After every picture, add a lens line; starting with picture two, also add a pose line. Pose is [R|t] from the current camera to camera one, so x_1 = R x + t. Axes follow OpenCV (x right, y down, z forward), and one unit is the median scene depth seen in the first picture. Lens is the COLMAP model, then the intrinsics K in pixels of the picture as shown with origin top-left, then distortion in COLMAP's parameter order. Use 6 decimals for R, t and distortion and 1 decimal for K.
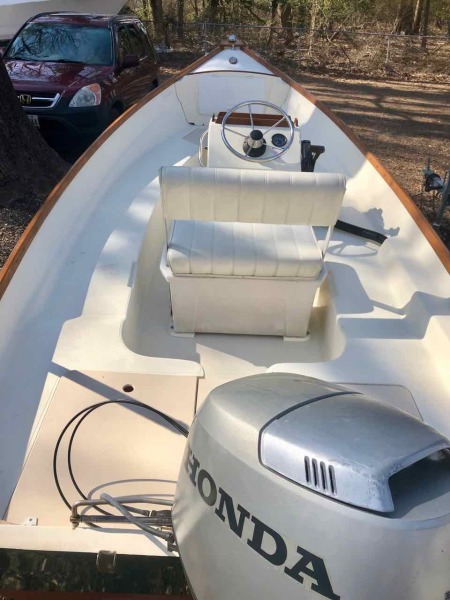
lens RADIAL K [[489.9, 0, 221.3], [0, 489.9, 296.8], [0, 0, 1]] dist [0.009365, -0.004462]
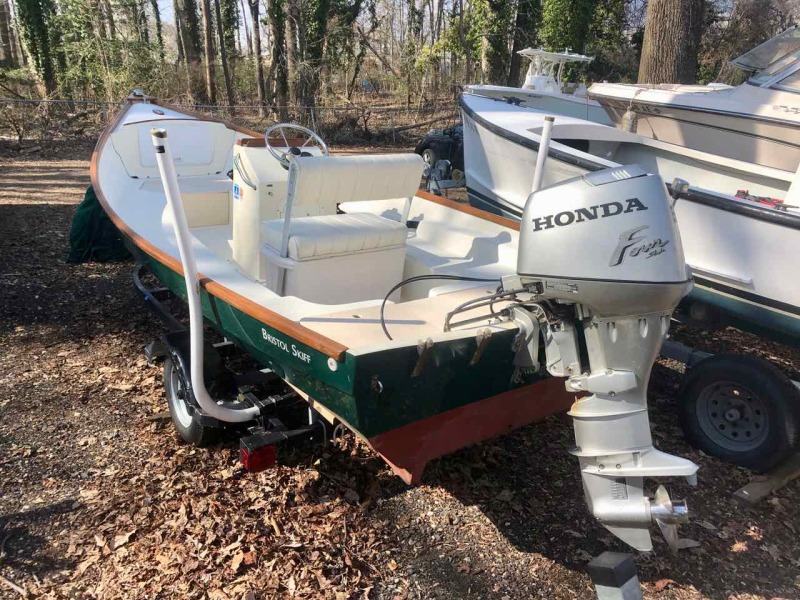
lens RADIAL K [[653.2, 0, 388.5], [0, 653.2, 297.6], [0, 0, 1]] dist [0.009365, -0.004462]
pose [[0.814641, -0.189427, 0.548158, -0.776678], [0.304108, 0.944319, -0.125621, 0.287385], [-0.493840, 0.269035, 0.826887, -0.294552]]
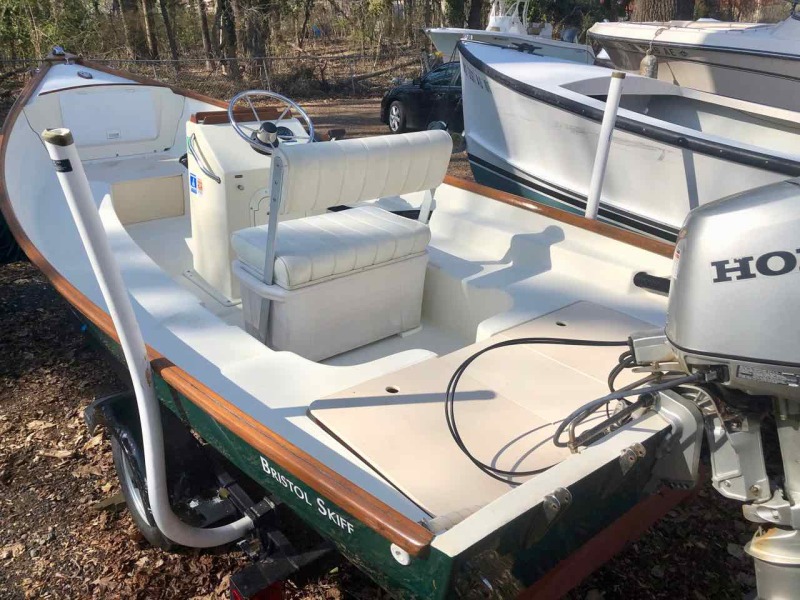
lens RADIAL K [[653.2, 0, 388.5], [0, 653.2, 297.6], [0, 0, 1]] dist [0.009365, -0.004462]
pose [[0.770453, -0.270748, 0.577146, -0.604788], [0.355543, 0.933947, -0.036499, 0.063569], [-0.529142, 0.233320, 0.815825, 0.068308]]
